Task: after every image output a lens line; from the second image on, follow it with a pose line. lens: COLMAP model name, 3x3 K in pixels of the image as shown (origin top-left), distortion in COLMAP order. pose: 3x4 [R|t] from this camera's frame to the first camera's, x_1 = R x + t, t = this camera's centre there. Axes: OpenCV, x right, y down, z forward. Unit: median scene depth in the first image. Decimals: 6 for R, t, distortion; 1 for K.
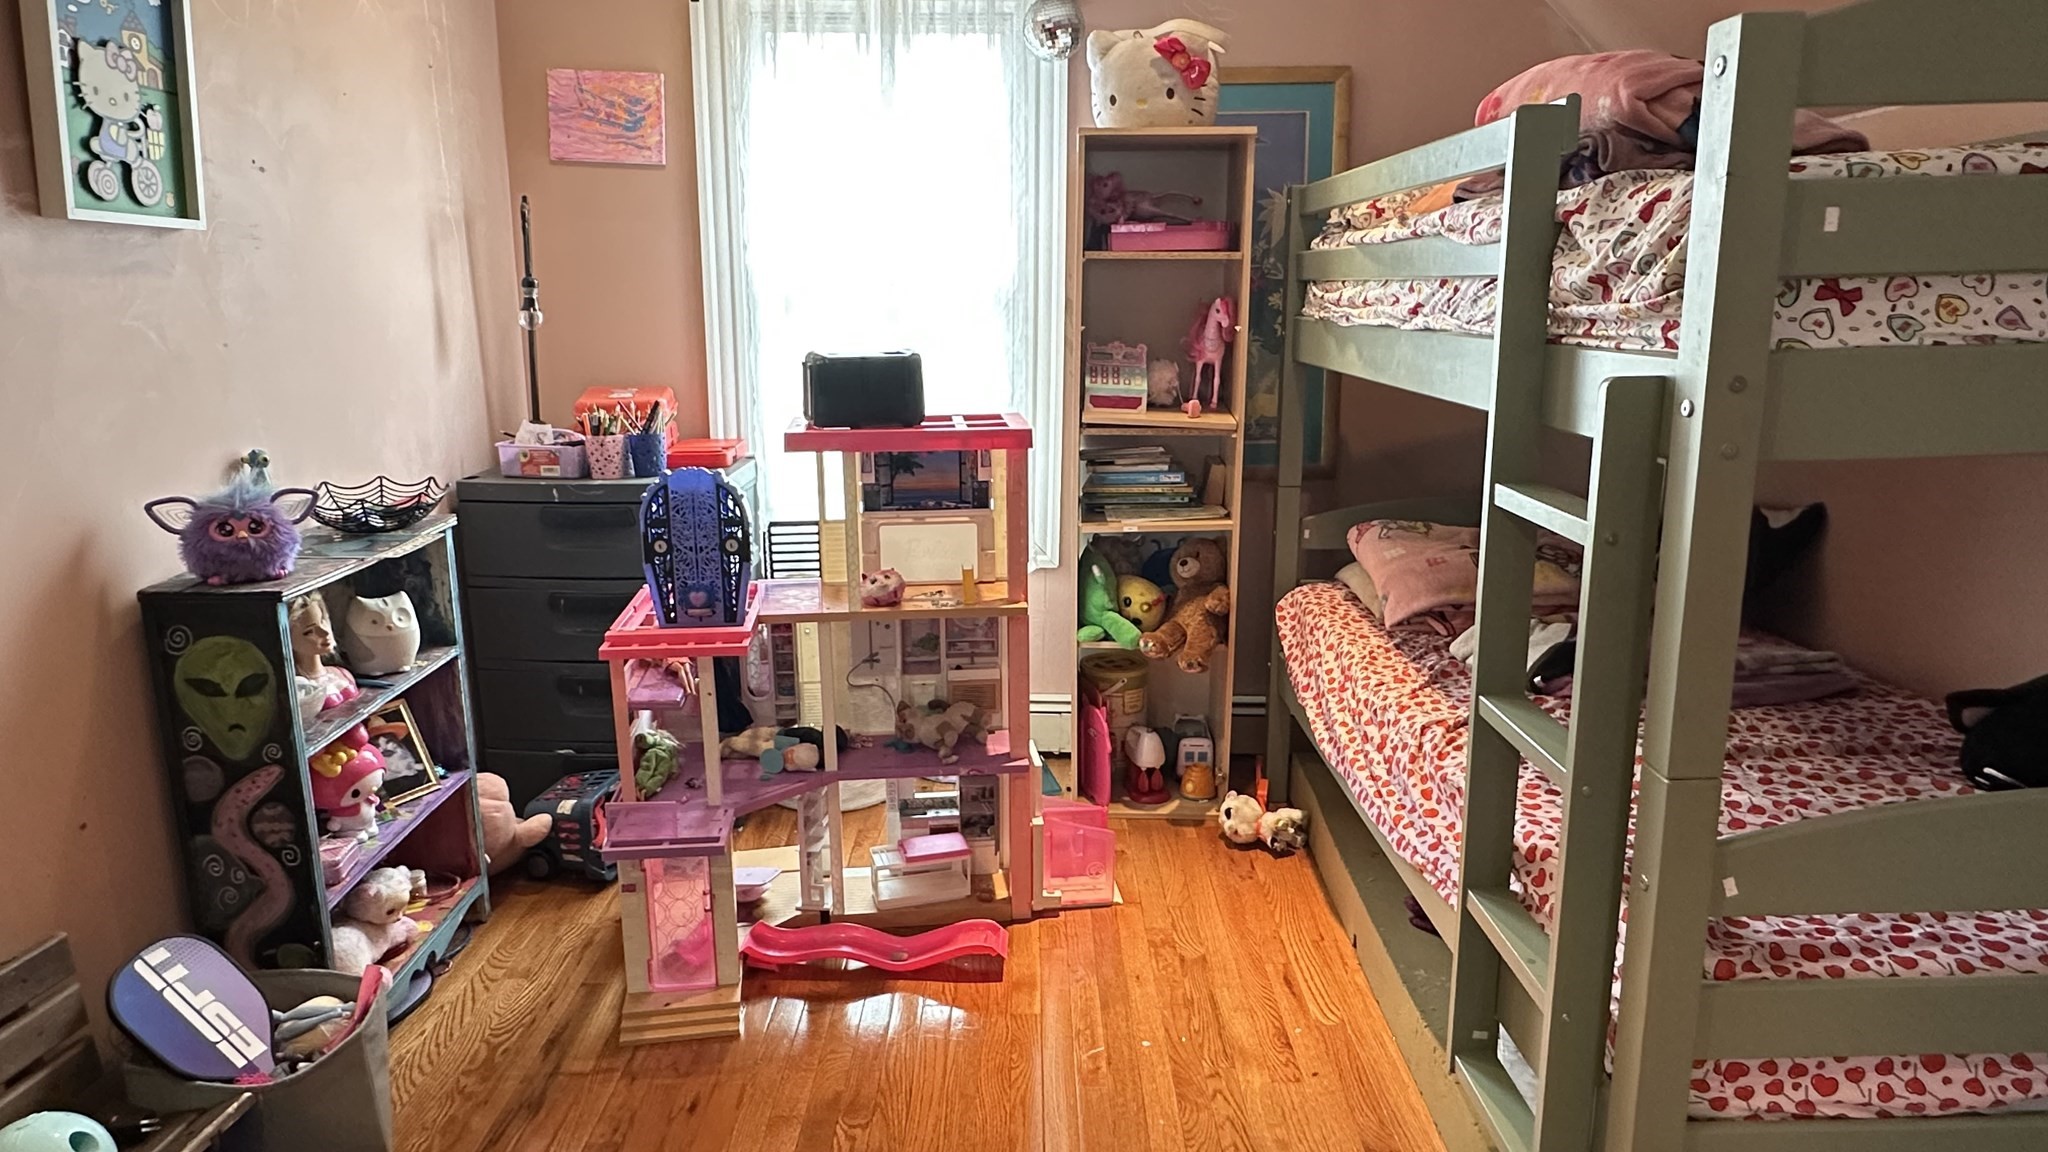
lens RADIAL K [[1264.7, 0, 1049.1], [0, 1264.7, 586.7], [0, 0, 1]] dist [0.000214, 0.001627]
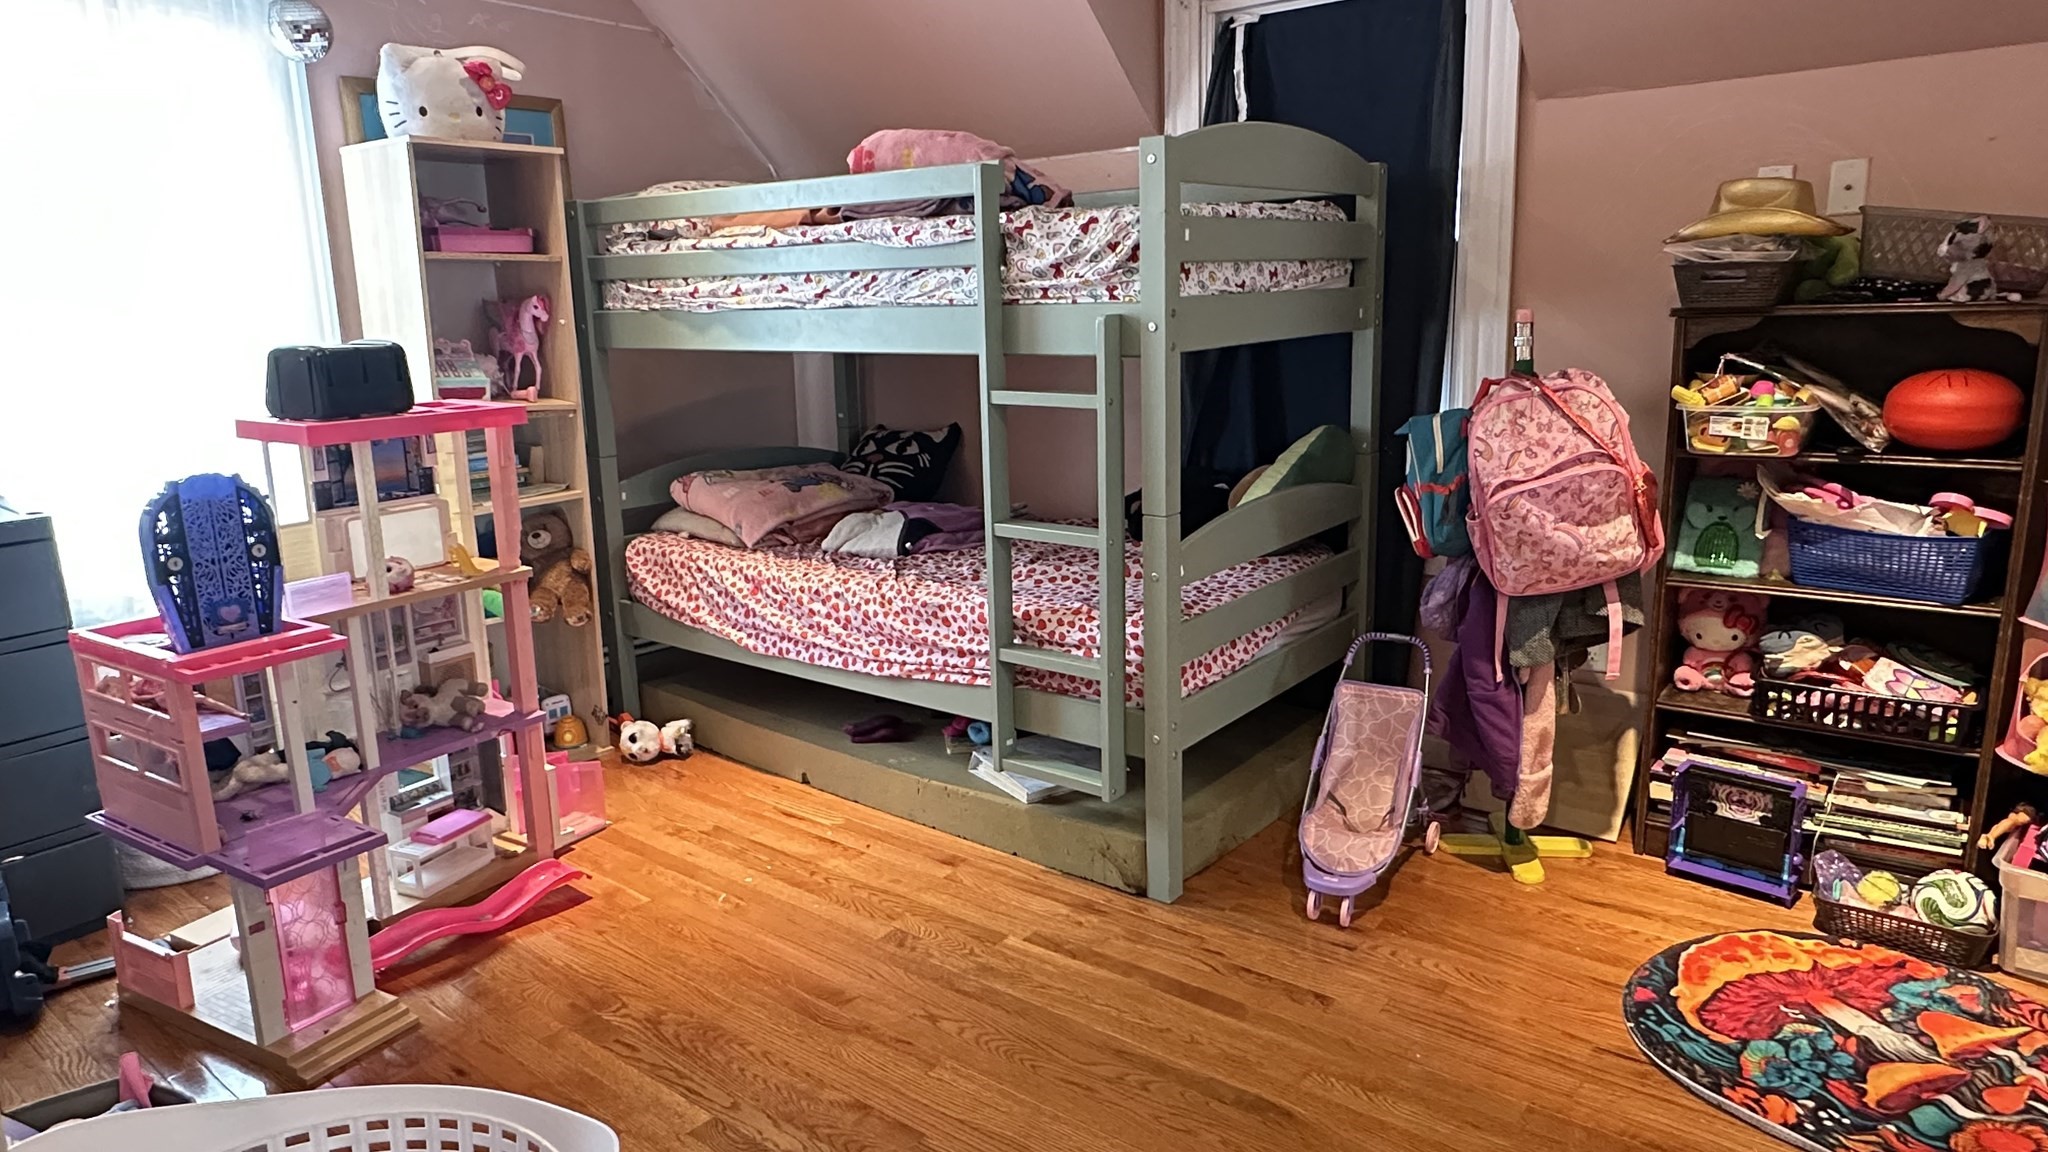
lens RADIAL K [[1264.7, 0, 1049.1], [0, 1264.7, 586.7], [0, 0, 1]] dist [0.000214, 0.001627]
pose [[0.609612, -0.183754, 0.771108, -0.557818], [0.198941, 0.977094, 0.075564, 0.035542], [-0.767330, 0.107340, 0.632205, -0.044718]]
